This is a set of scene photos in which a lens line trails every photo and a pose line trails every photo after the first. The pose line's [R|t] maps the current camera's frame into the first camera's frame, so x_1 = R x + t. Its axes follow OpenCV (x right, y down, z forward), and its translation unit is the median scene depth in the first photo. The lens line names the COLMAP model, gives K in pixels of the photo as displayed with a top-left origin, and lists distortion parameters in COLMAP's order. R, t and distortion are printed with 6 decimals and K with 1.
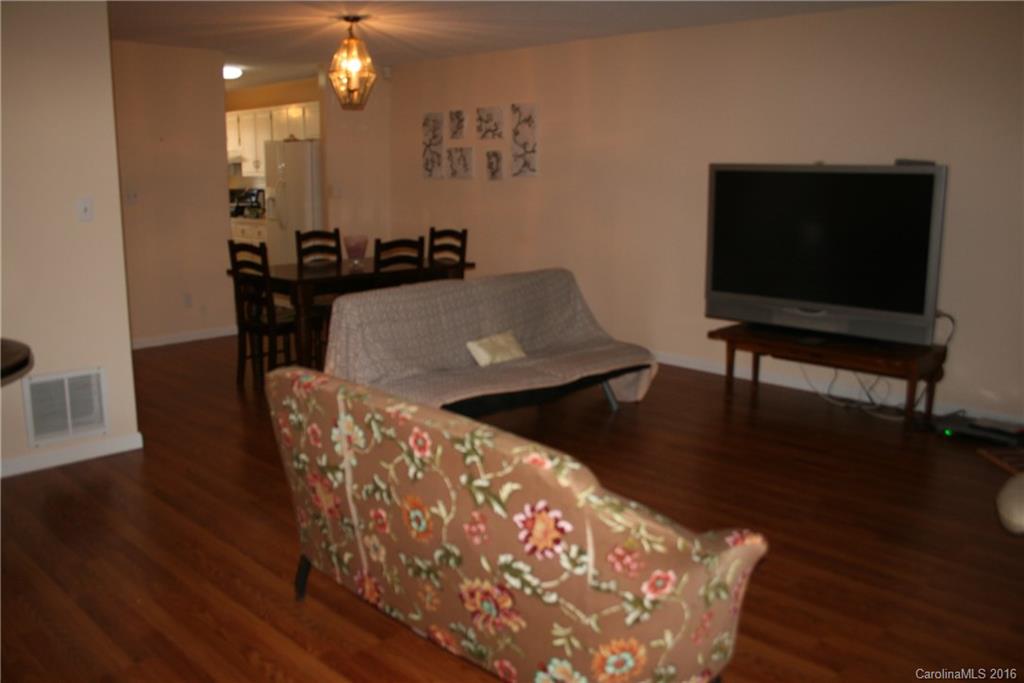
lens RADIAL K [[879.9, 0, 511.1], [0, 879.9, 344.8], [0, 0, 1]] dist [-0.122114, 0.025258]
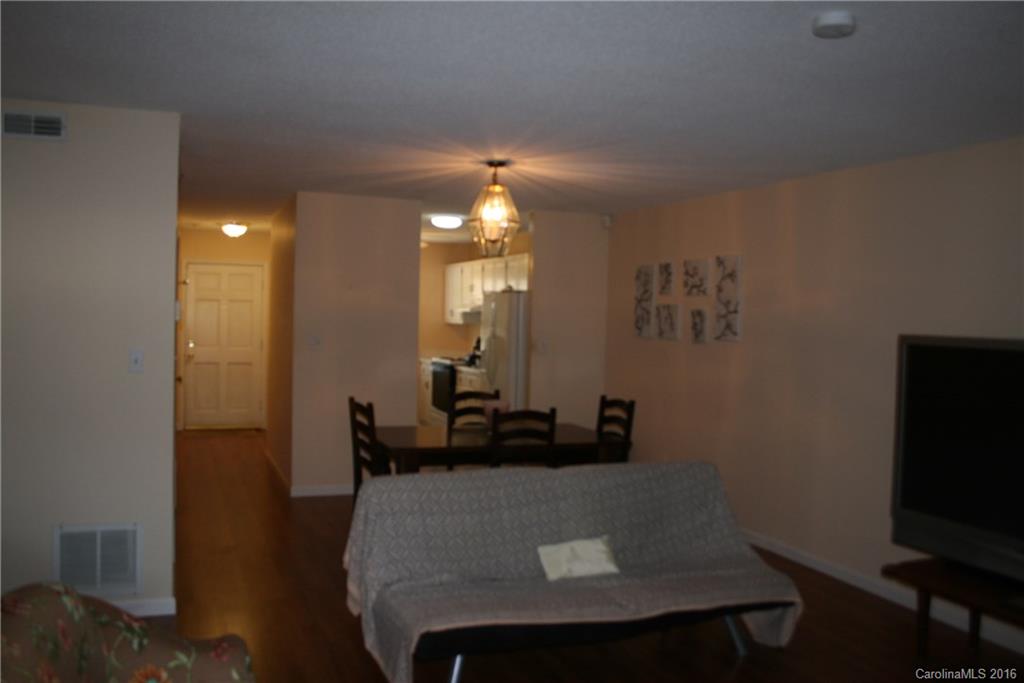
lens RADIAL K [[879.9, 0, 509.8], [0, 879.9, 344.2], [0, 0, 1]] dist [-0.122114, 0.025258]
pose [[0.914314, 0.037917, -0.403228, 0.174033], [-0.104272, 0.984083, -0.143900, -0.048381], [0.391353, 0.173615, 0.903715, 0.166306]]
